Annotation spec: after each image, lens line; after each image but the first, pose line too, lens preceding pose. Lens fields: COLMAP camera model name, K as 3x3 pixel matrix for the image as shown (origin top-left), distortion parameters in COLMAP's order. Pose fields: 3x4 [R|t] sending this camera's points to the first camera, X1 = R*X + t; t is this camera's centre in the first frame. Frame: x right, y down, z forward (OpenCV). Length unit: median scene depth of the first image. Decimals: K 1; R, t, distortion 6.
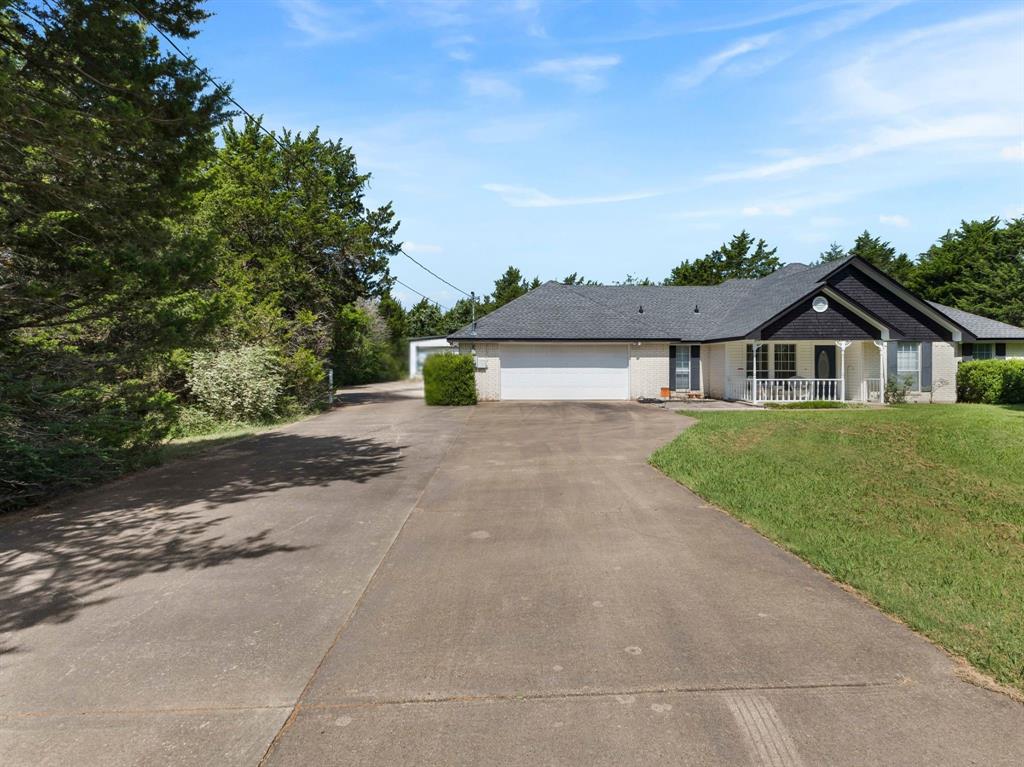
lens RADIAL K [[512.4, 0, 506.3], [0, 512.4, 378.6], [0, 0, 1]] dist [0.003946, -0.001160]
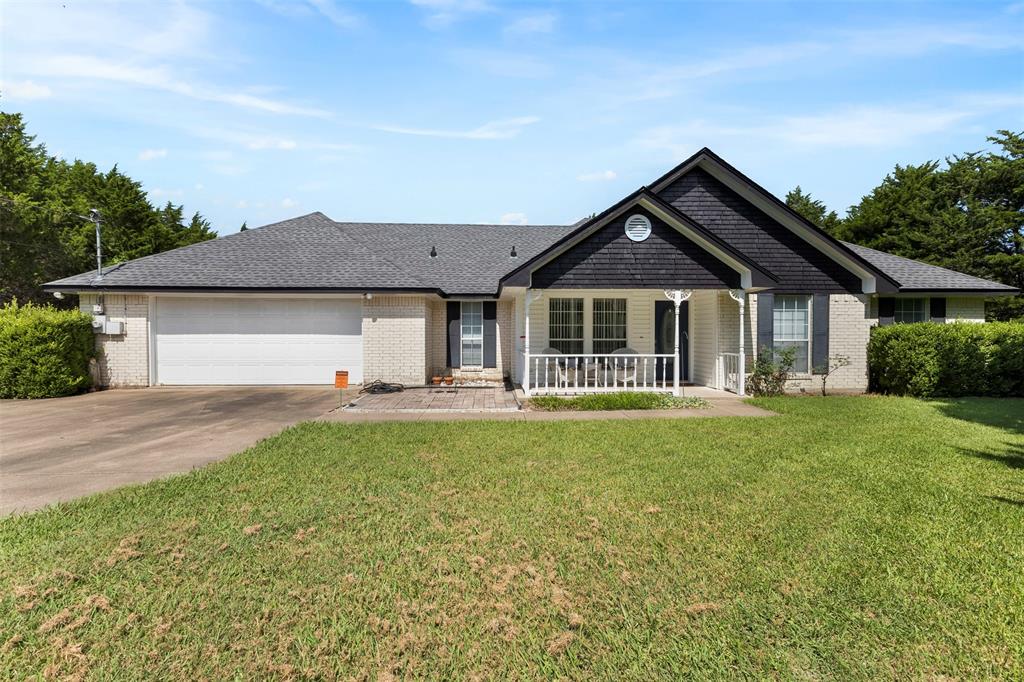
lens RADIAL K [[447.5, 0, 516.0], [0, 447.5, 348.3], [0, 0, 1]] dist [0.006141, -0.000939]
pose [[0.999868, 0.001520, 0.016156, 0.437391], [-0.001762, 0.999886, 0.014986, -0.013364], [-0.016131, -0.015012, 0.999757, 0.458370]]
